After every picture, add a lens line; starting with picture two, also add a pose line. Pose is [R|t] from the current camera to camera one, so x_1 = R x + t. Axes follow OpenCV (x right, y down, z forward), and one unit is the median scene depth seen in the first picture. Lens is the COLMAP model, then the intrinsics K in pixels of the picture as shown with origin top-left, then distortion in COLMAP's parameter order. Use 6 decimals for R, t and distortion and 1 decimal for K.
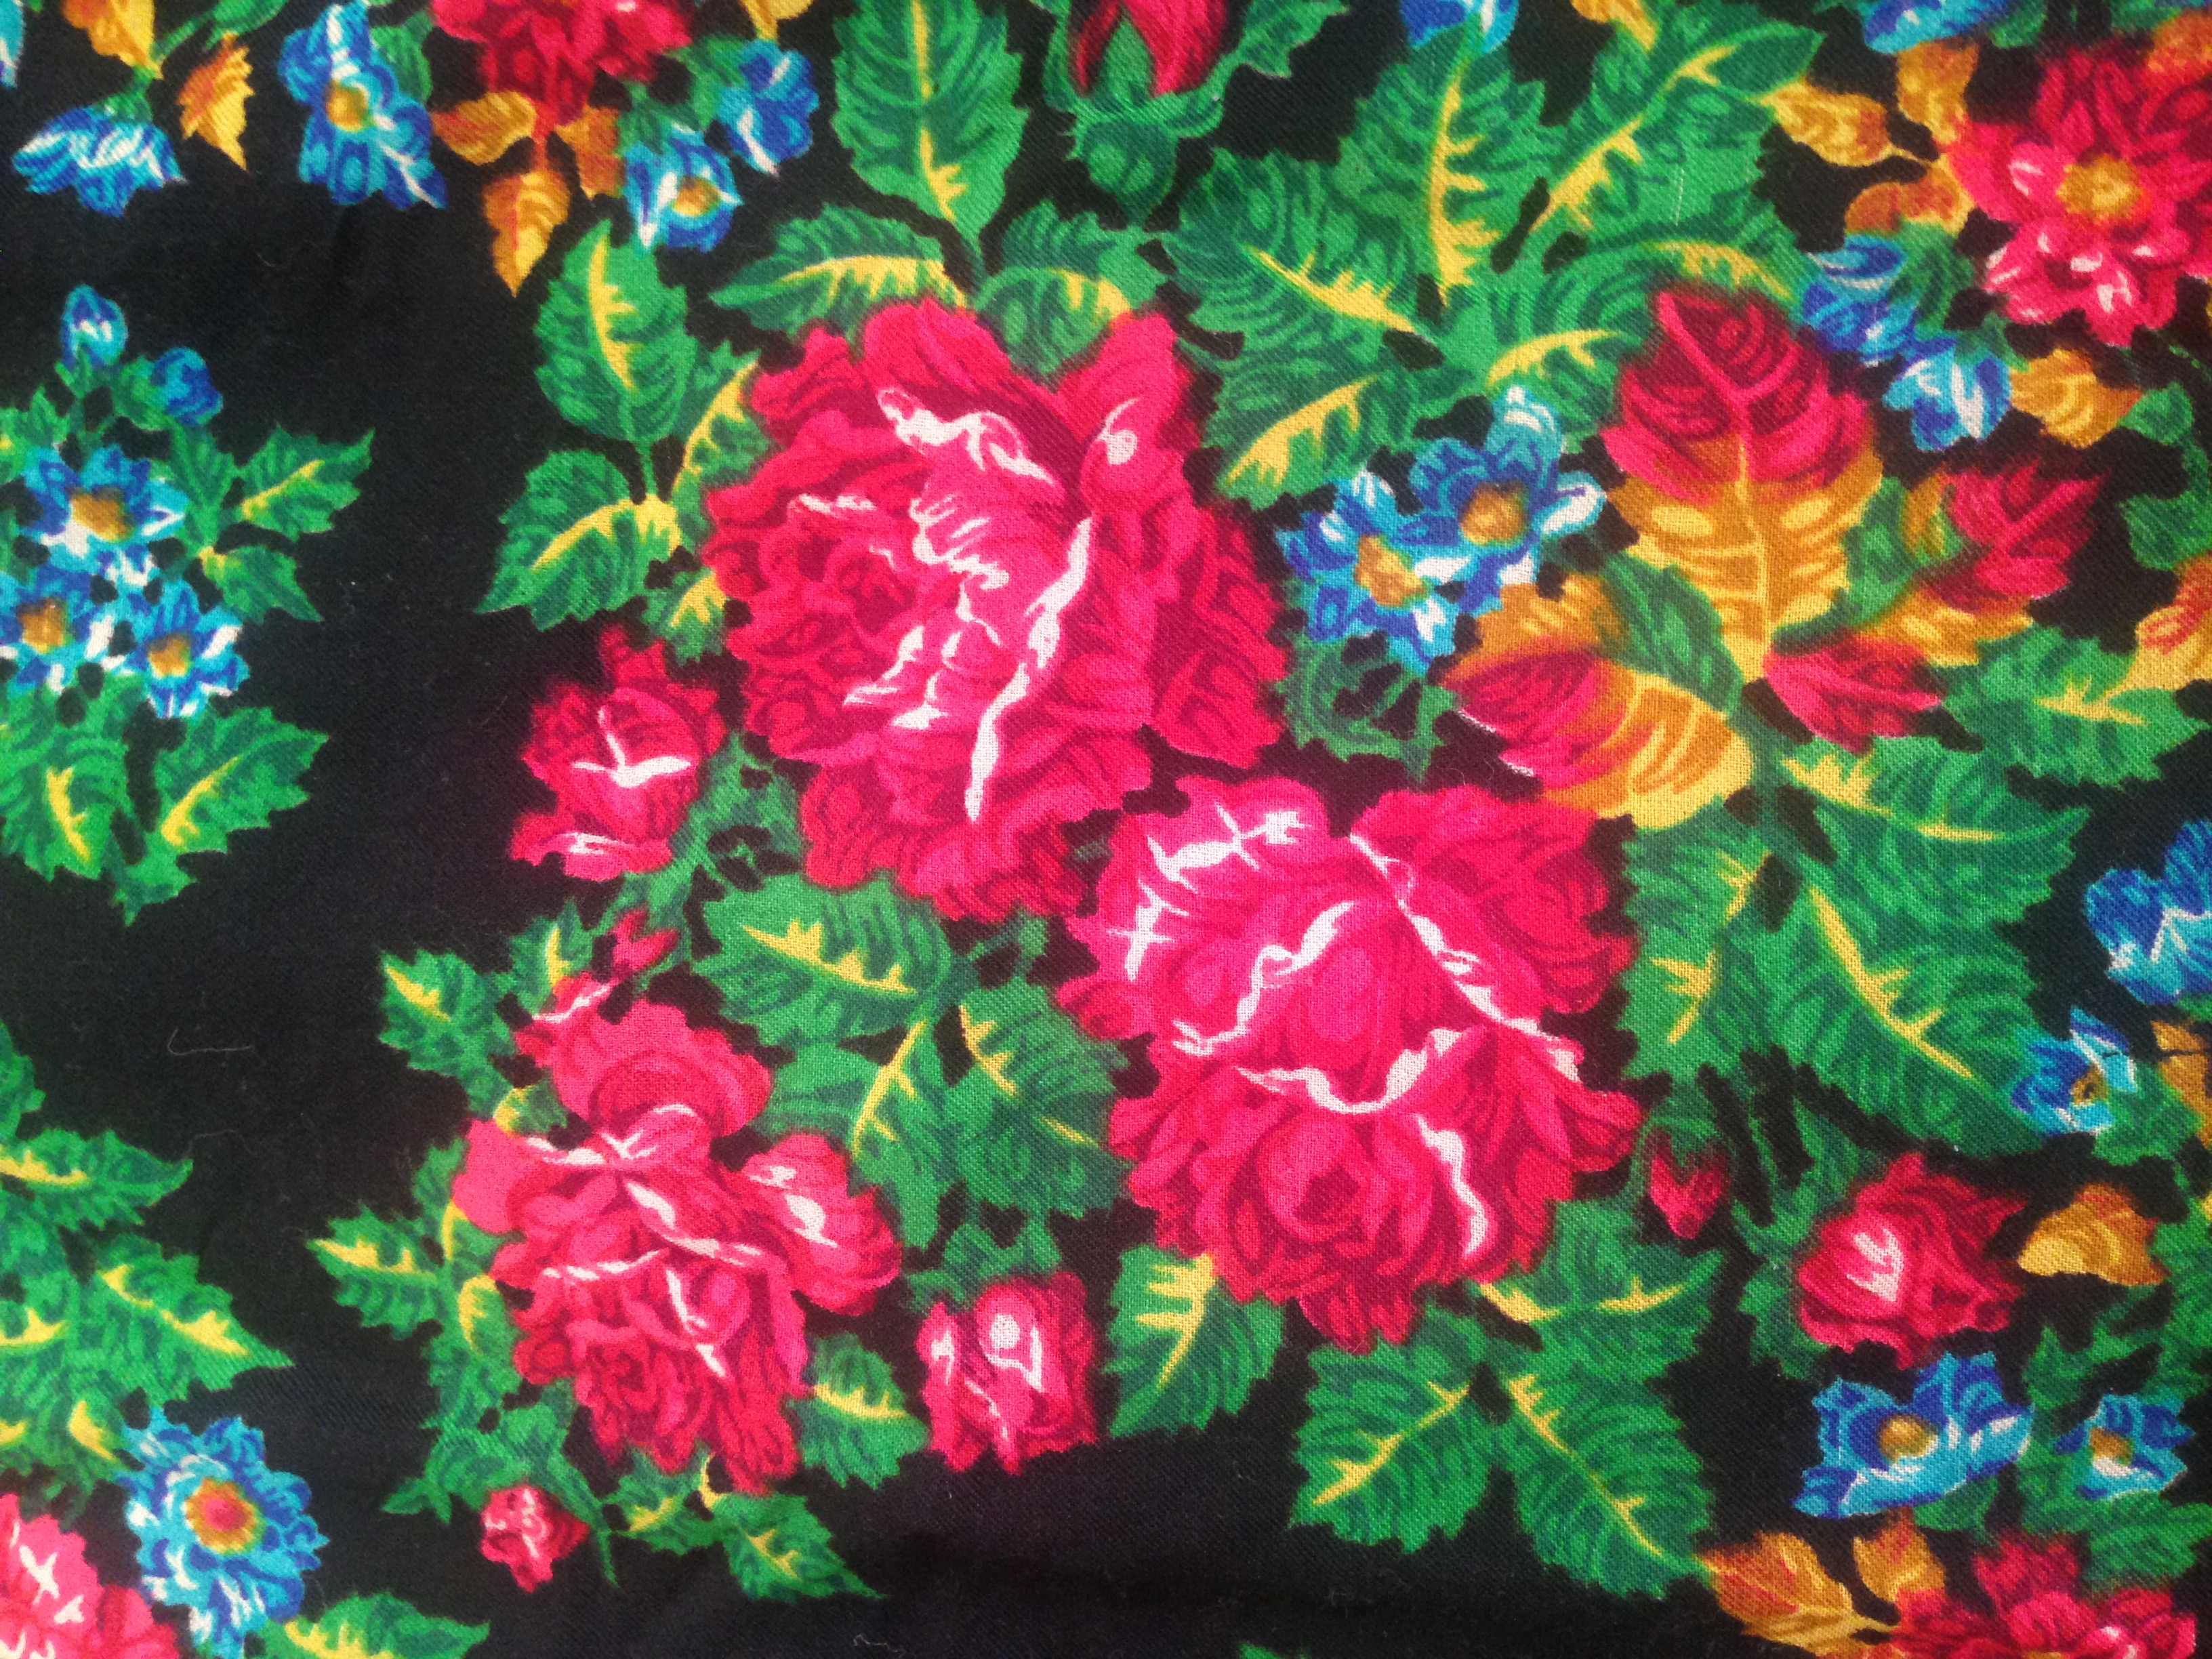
lens RADIAL K [[2062.3, 0, 1106.0], [0, 2062.3, 829.5], [0, 0, 1]] dist [0.132864, -0.266993]
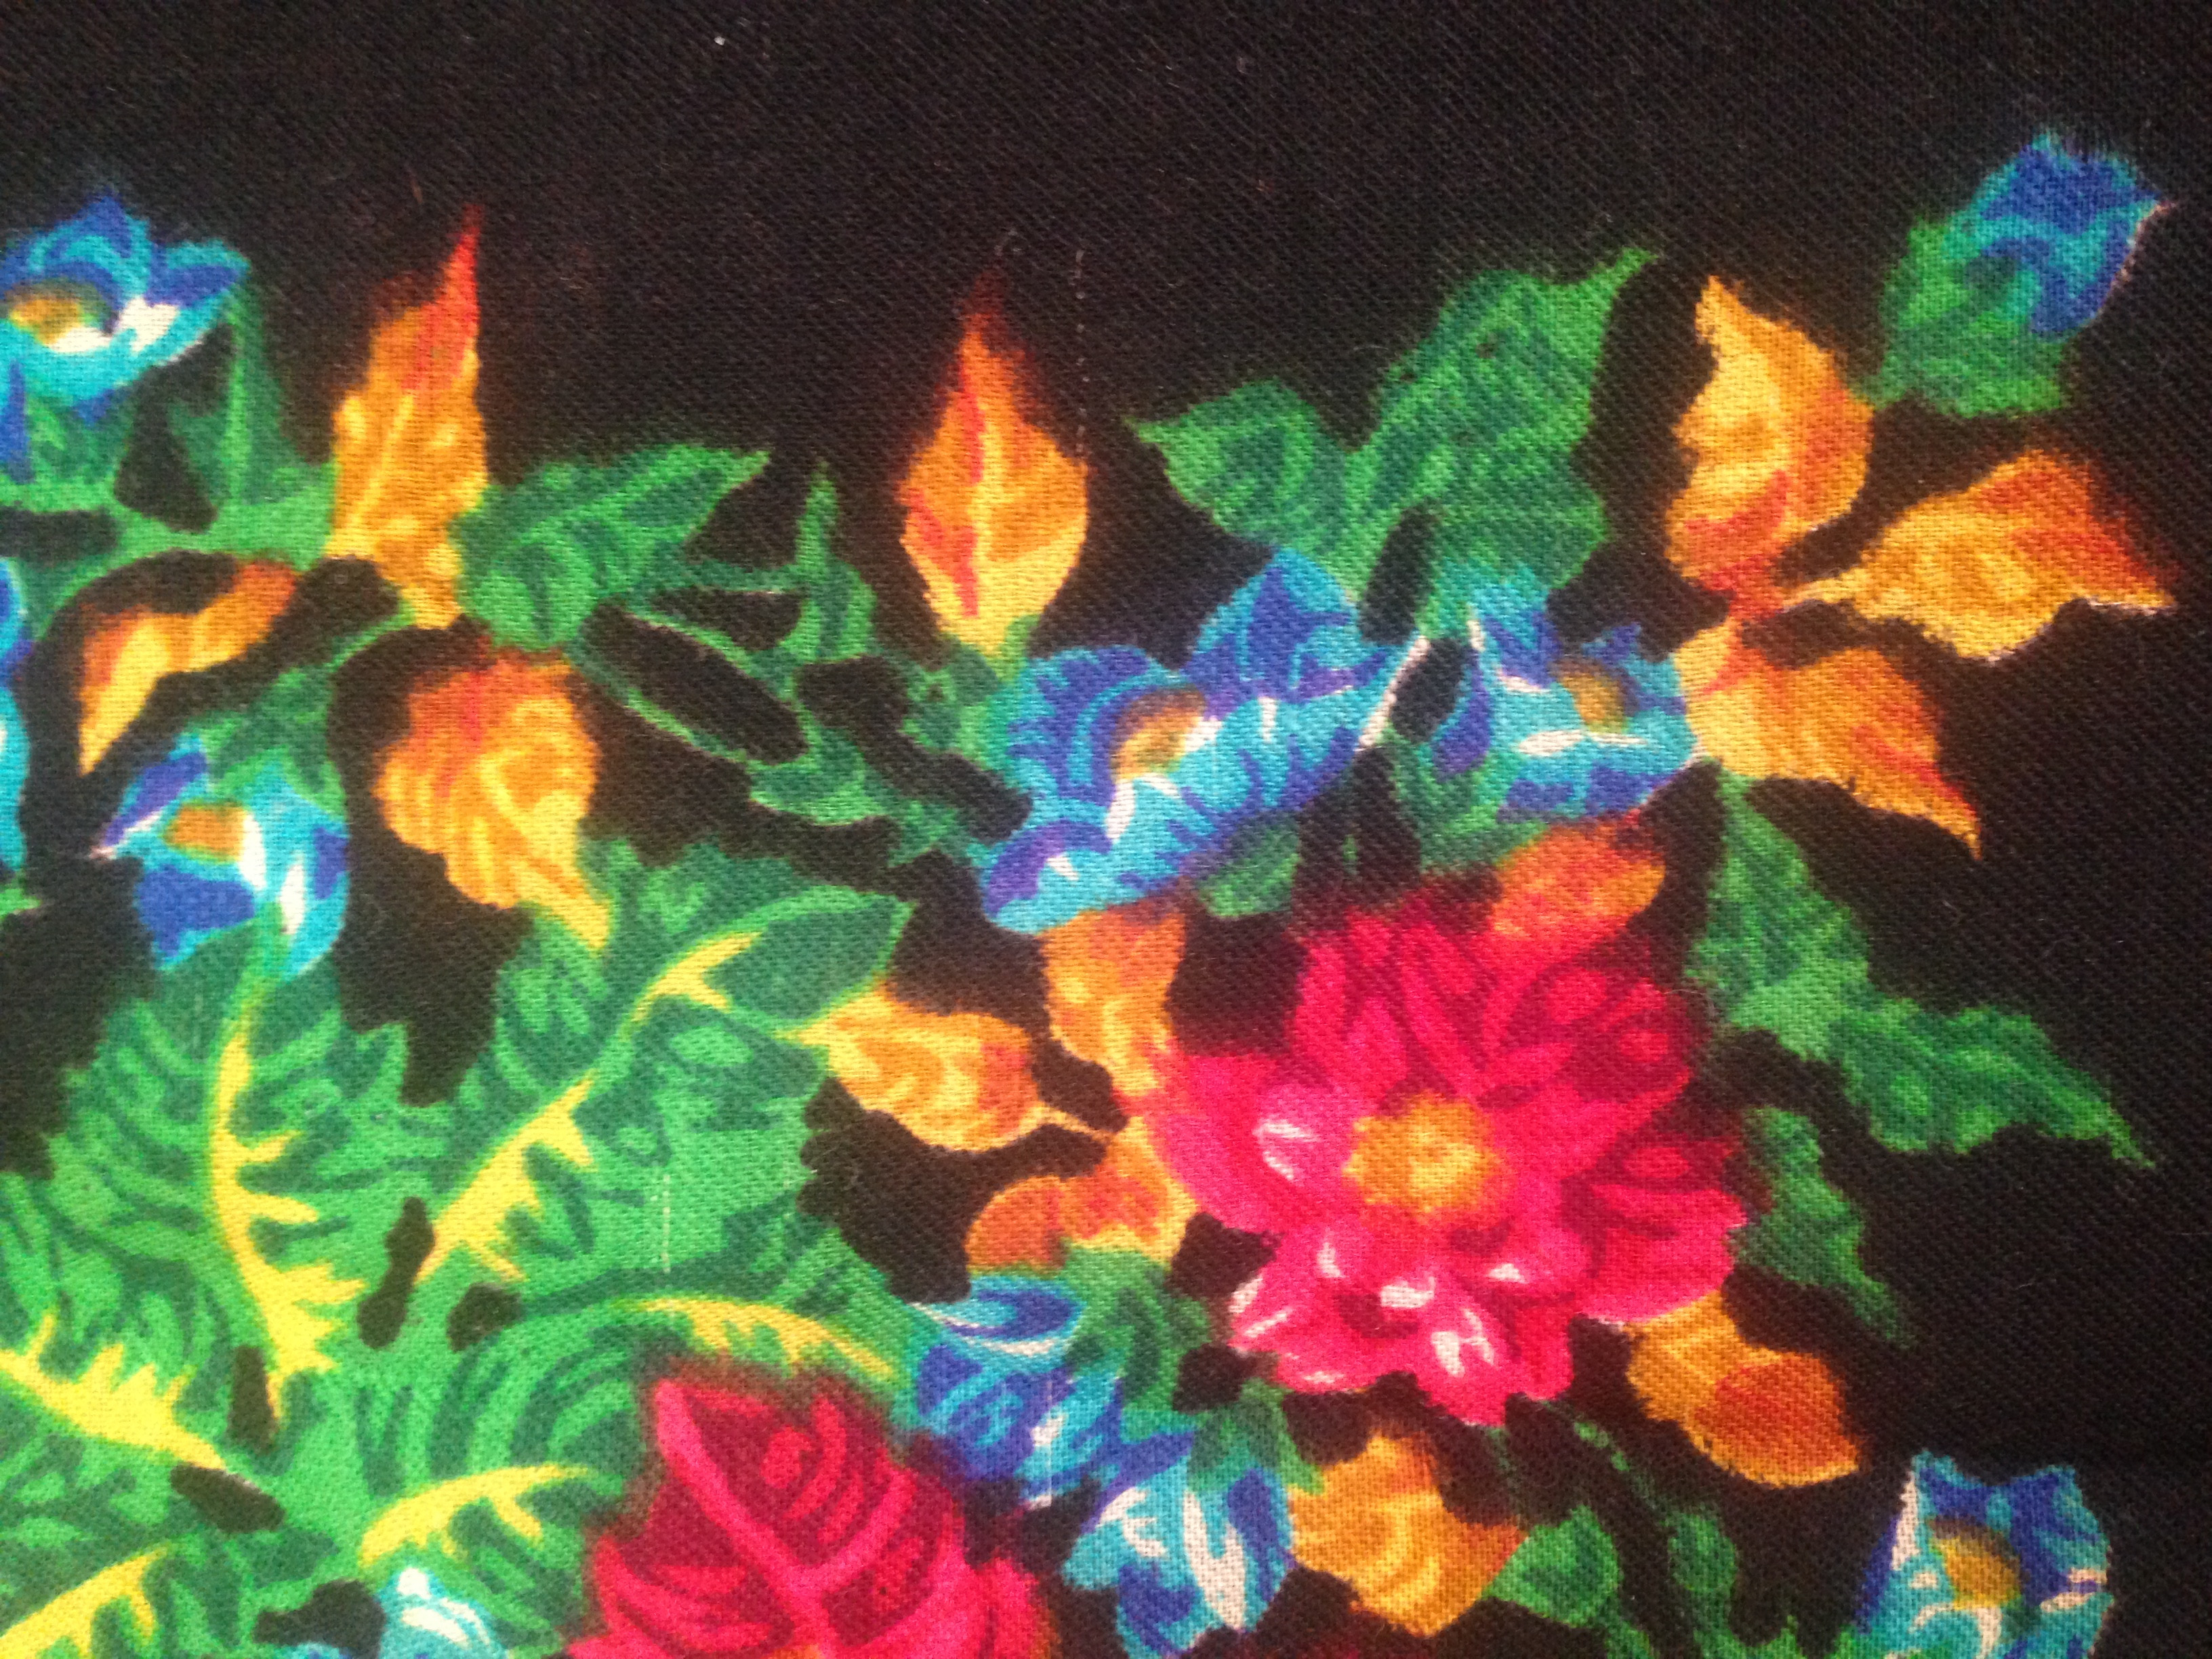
lens RADIAL K [[2062.3, 0, 1106.0], [0, 2062.3, 829.5], [0, 0, 1]] dist [0.132864, -0.266993]
pose [[0.995897, -0.074304, 0.051646, 0.353756], [0.074372, 0.997230, 0.000602, -0.381484], [-0.051548, 0.003242, 0.998665, 0.437573]]
